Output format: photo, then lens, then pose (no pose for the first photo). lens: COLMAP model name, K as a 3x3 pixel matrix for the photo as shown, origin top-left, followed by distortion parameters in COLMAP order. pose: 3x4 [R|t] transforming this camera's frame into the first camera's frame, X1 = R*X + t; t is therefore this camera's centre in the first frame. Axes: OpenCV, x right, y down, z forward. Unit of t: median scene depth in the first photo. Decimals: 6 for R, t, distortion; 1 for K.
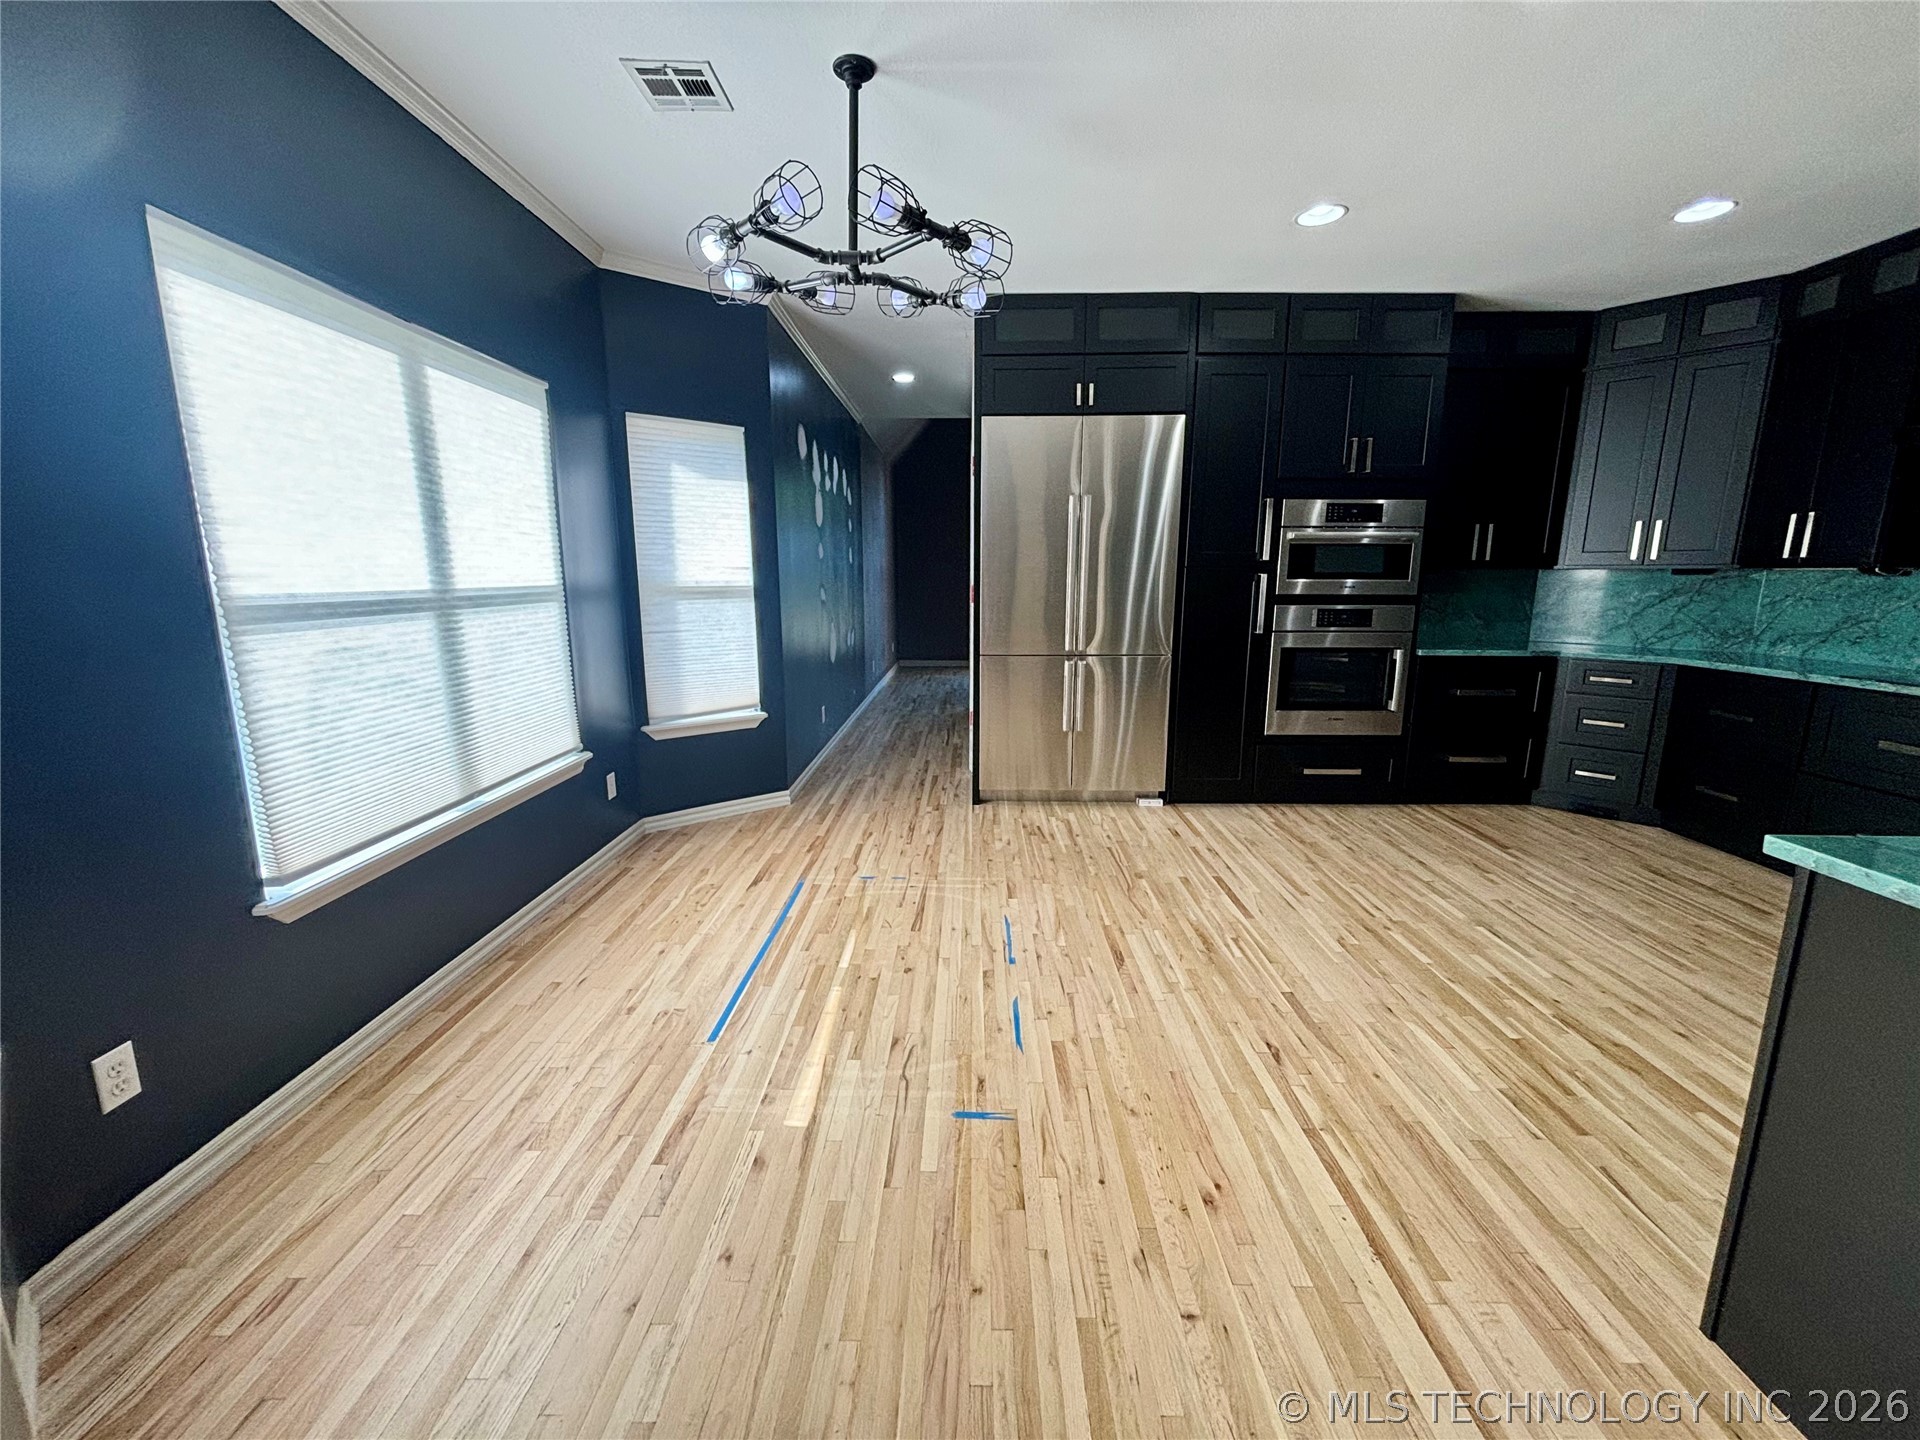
lens RADIAL K [[773.3, 0, 960.7], [0, 773.3, 723.3], [0, 0, 1]] dist [-0.000846, 0.000750]
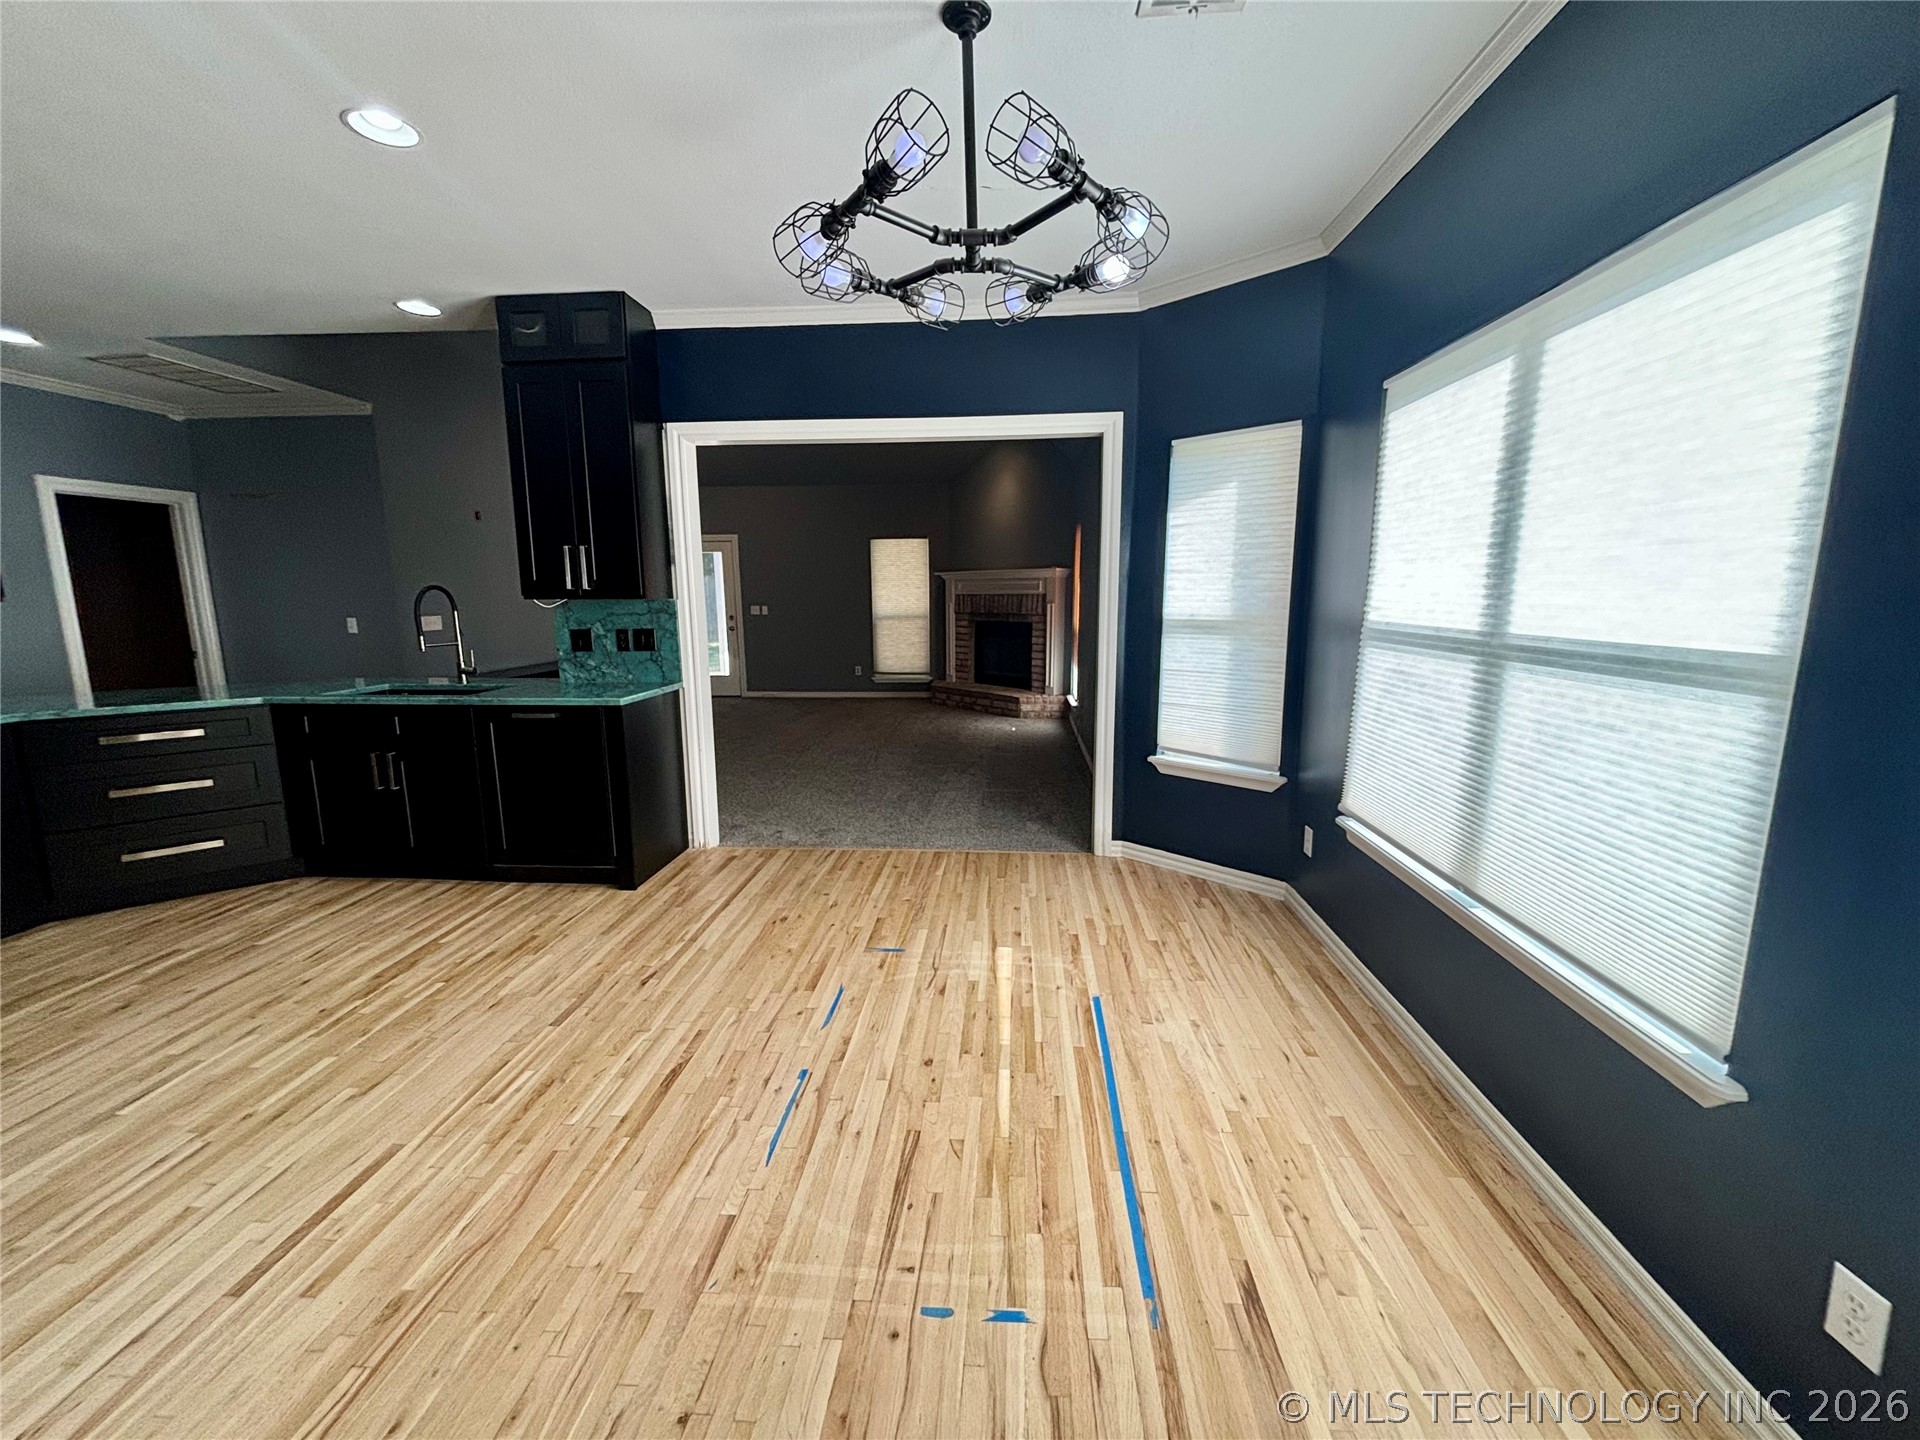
lens RADIAL K [[773.3, 0, 964.2], [0, 773.3, 718.1], [0, 0, 1]] dist [-0.000846, 0.000750]
pose [[-0.998732, -0.005546, 0.050028, -0.119004], [0.012284, 0.936999, 0.349116, -0.278267], [-0.048812, 0.349288, -0.935743, 1.335081]]
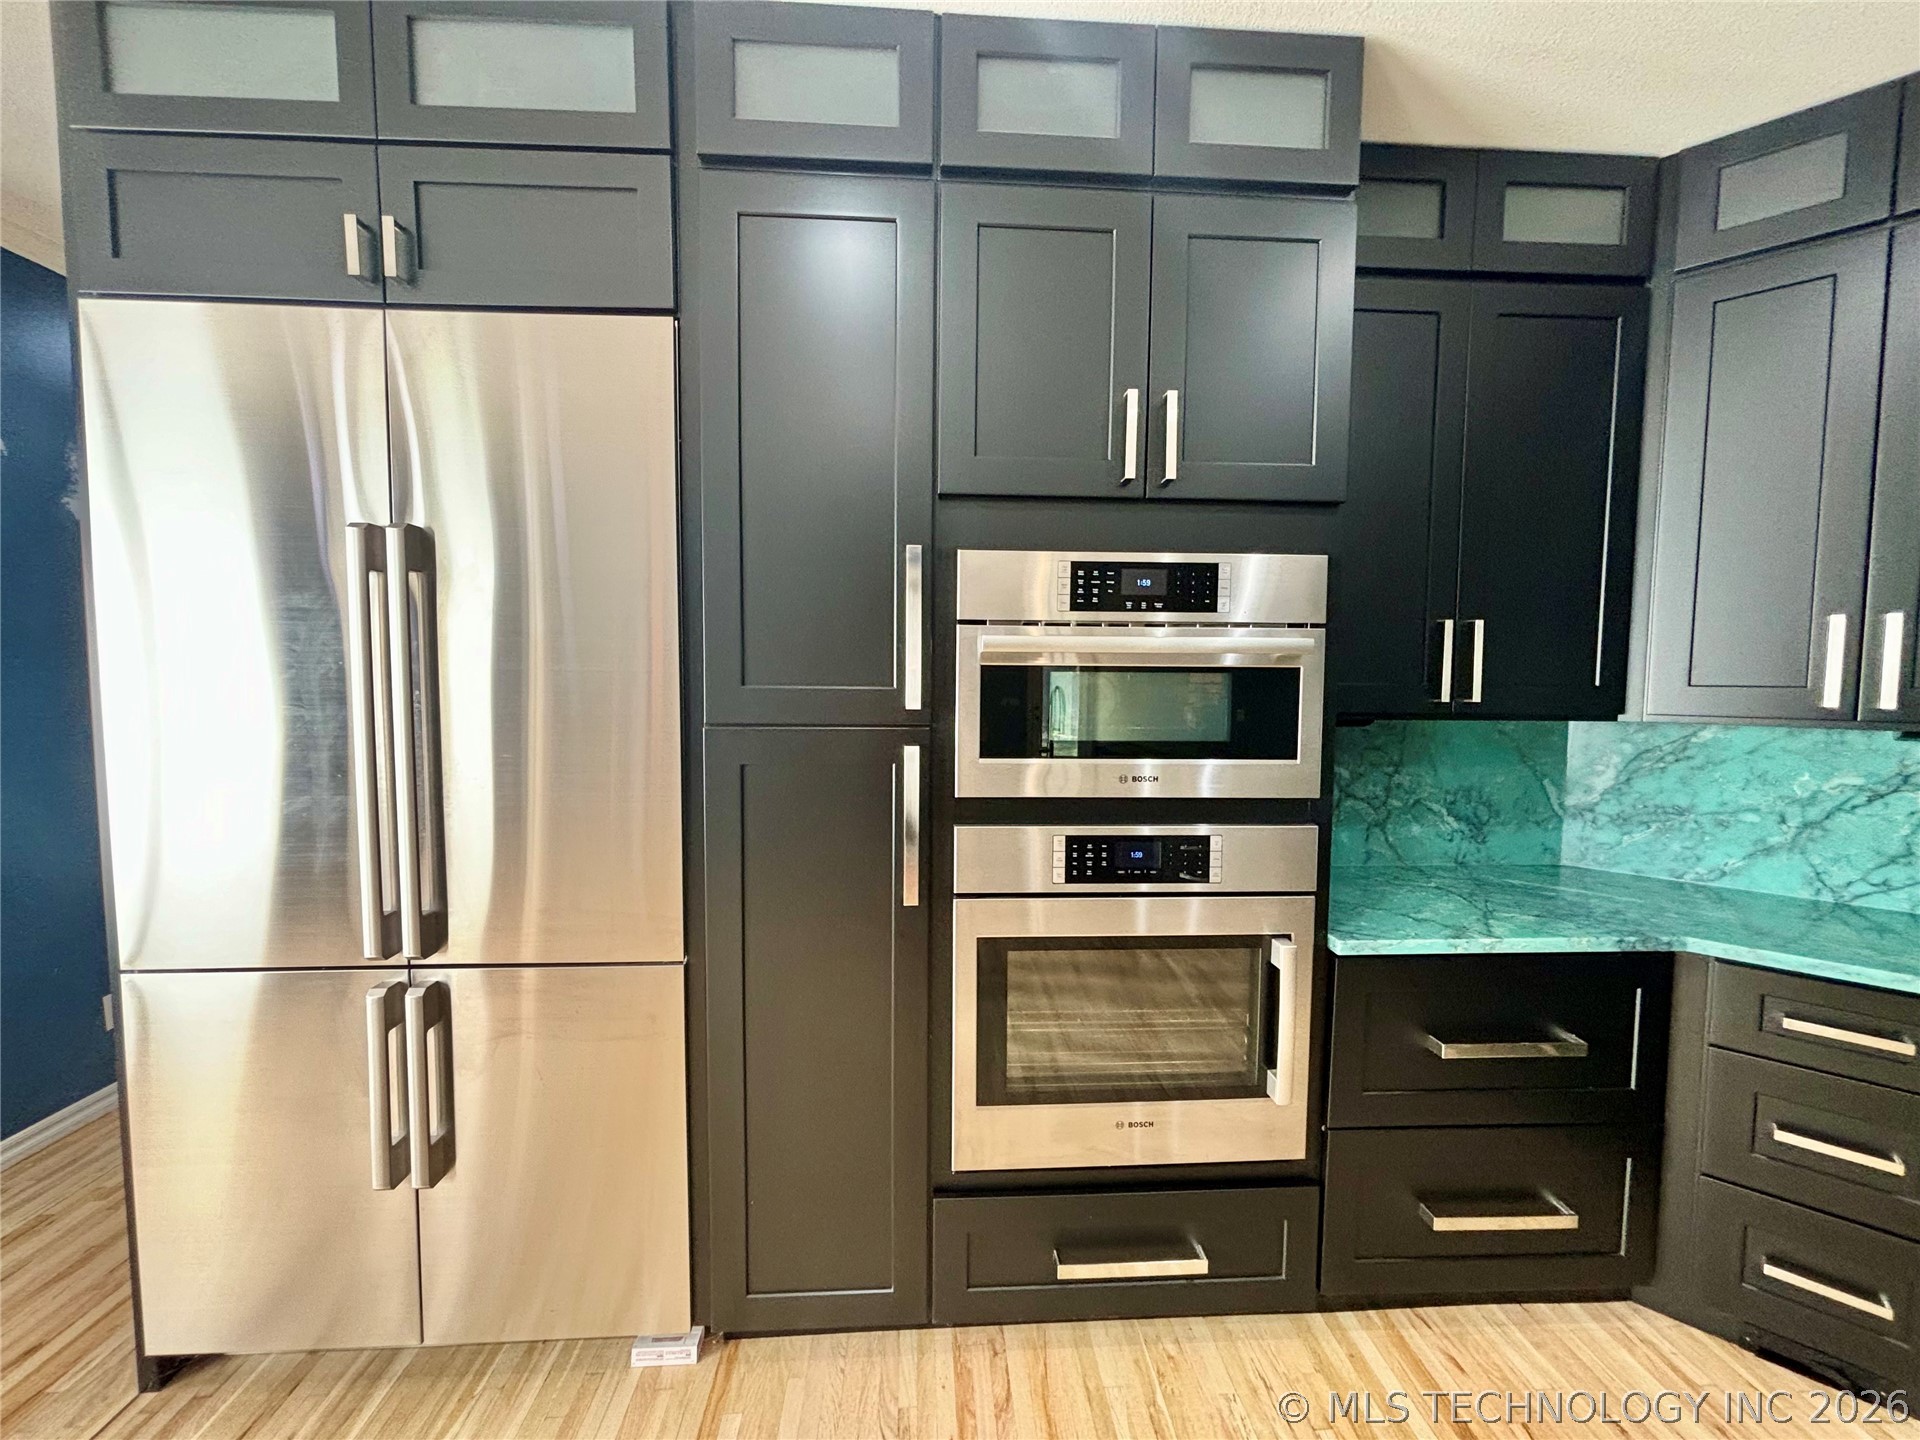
lens RADIAL K [[773.3, 0, 953.9], [0, 773.3, 710.1], [0, 0, 1]] dist [-0.000846, 0.000750]
pose [[0.997278, 0.000238, 0.073733, 0.477999], [0.009395, 0.991433, -0.130279, -0.201946], [-0.073132, 0.130617, 0.988732, 0.790020]]
